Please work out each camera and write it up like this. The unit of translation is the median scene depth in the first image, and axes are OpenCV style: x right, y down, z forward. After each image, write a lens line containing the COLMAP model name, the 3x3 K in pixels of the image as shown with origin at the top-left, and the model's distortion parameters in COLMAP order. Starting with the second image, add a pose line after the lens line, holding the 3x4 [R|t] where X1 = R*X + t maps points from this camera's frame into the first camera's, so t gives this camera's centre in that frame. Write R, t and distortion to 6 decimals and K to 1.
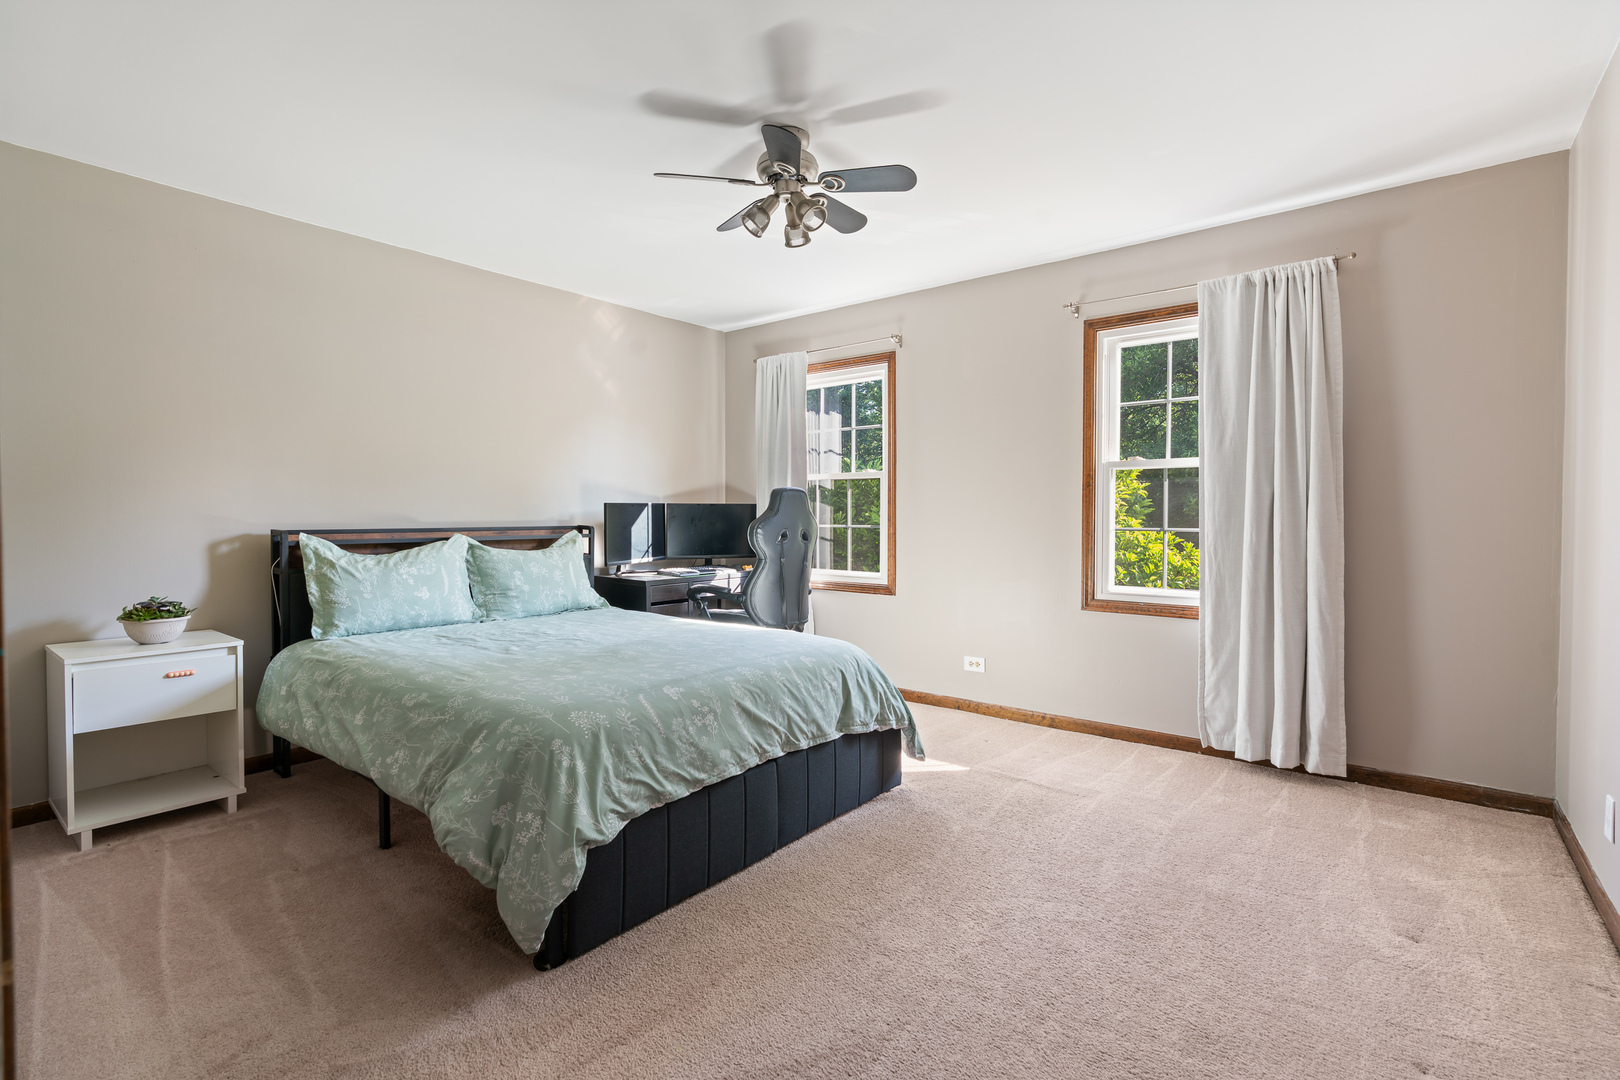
lens RADIAL K [[741.6, 0, 807.5], [0, 741.6, 533.9], [0, 0, 1]] dist [-0.001344, 0.000632]
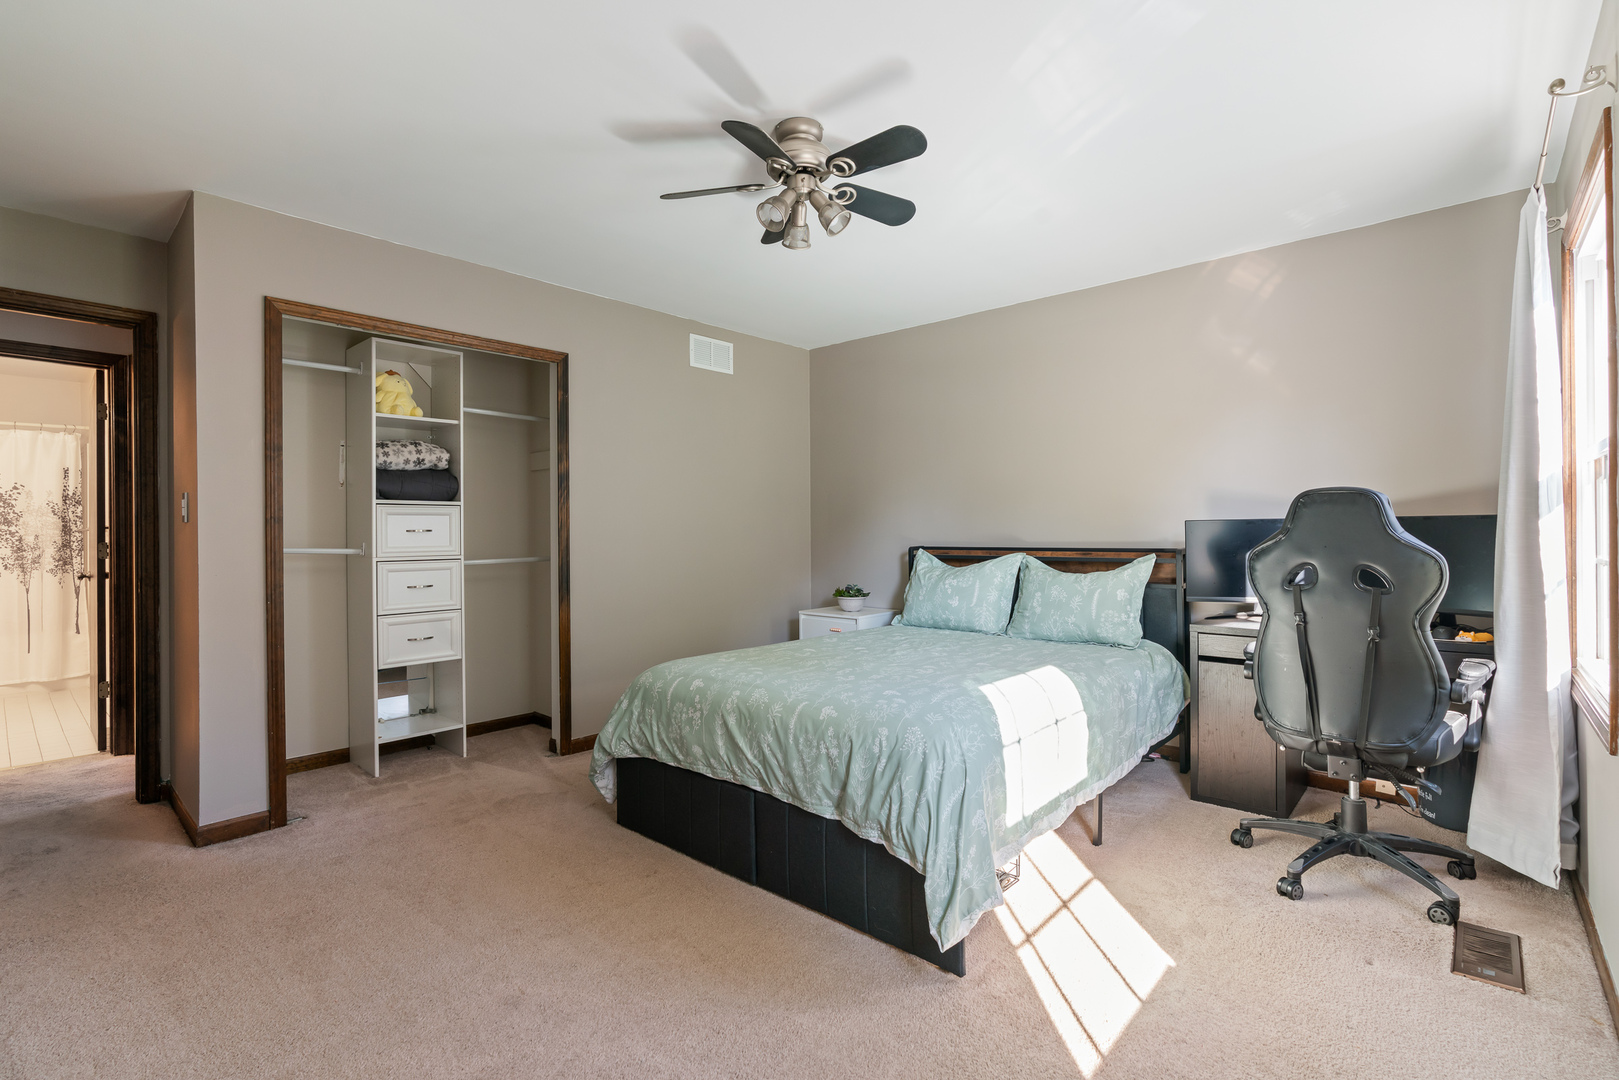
lens RADIAL K [[741.1, 0, 815.0], [0, 741.1, 530.5], [0, 0, 1]] dist [-0.001344, 0.000632]
pose [[-0.044768, -0.000593, -0.998997, 0.837785], [-0.018679, 0.999826, 0.000243, -0.037693], [0.998823, 0.018671, -0.044771, 1.003625]]
